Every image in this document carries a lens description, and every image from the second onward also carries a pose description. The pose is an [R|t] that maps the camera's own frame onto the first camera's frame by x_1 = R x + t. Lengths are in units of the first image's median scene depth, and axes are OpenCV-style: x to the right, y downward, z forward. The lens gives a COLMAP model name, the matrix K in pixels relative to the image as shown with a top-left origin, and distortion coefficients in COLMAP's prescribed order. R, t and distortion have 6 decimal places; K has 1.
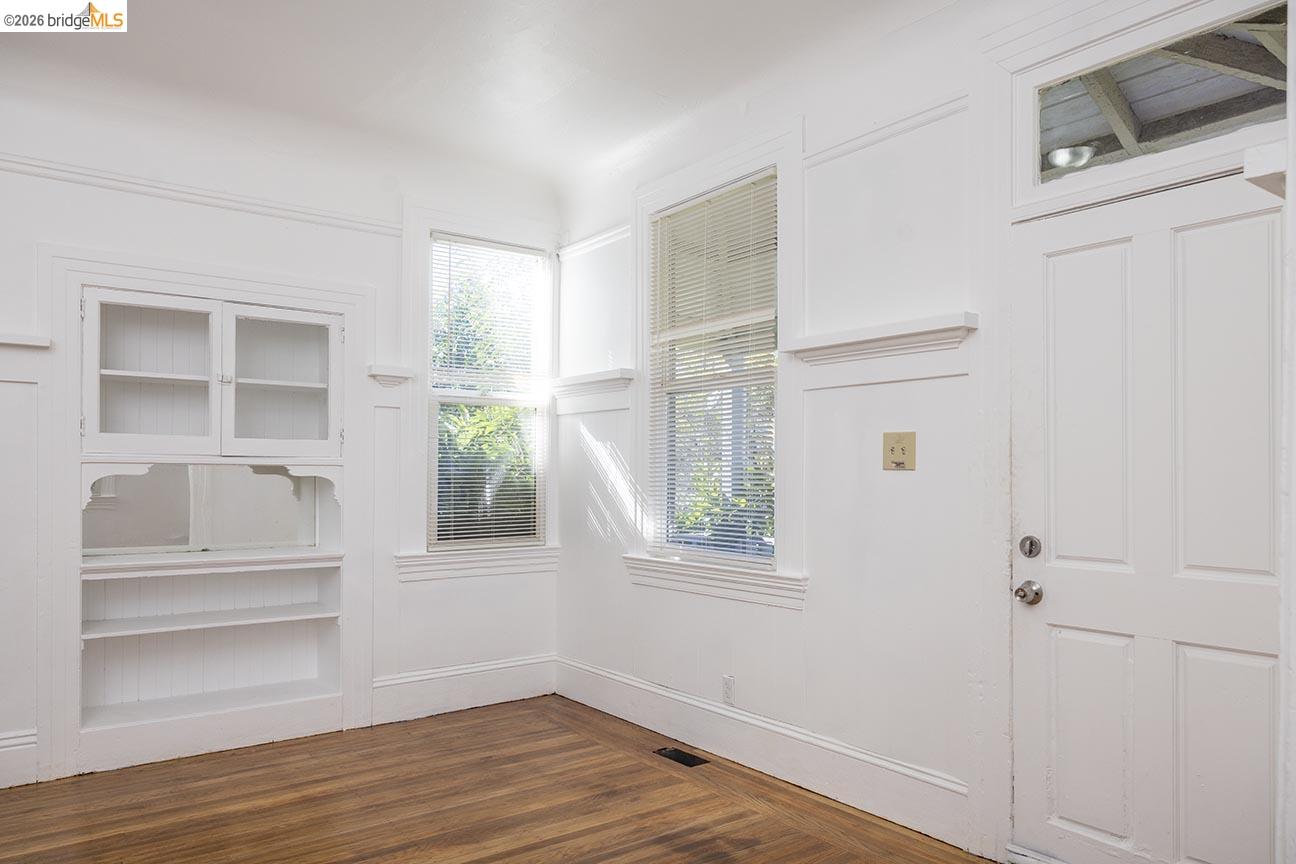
lens RADIAL K [[921.7, 0, 650.3], [0, 921.7, 465.0], [0, 0, 1]] dist [-0.001512, 0.001107]
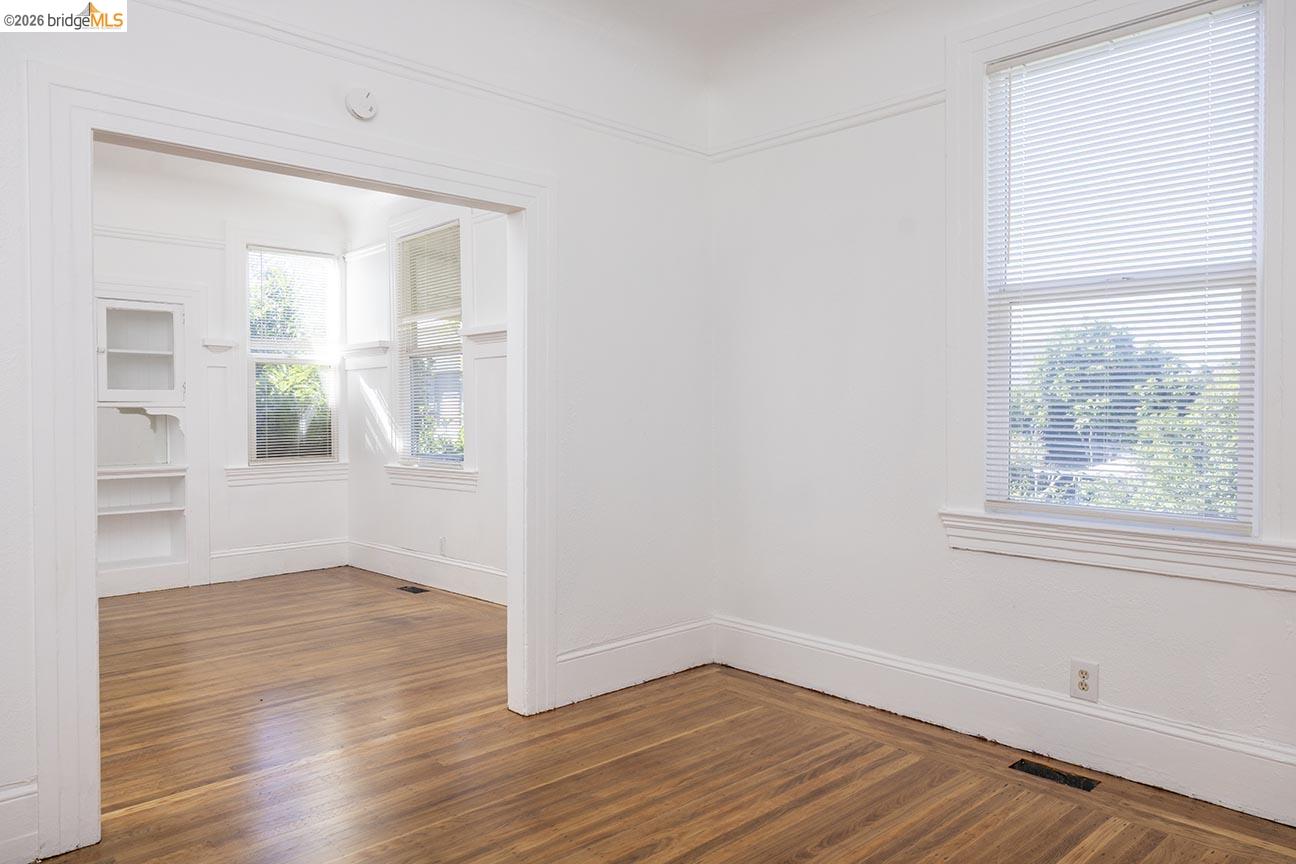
lens RADIAL K [[915.2, 0, 646.5], [0, 915.2, 417.4], [0, 0, 1]] dist [0.000206, -0.001565]
pose [[0.992287, -0.012304, 0.123352, 0.215783], [0.010026, 0.999768, 0.019073, -0.003258], [-0.123558, -0.017689, 0.992180, -0.538699]]
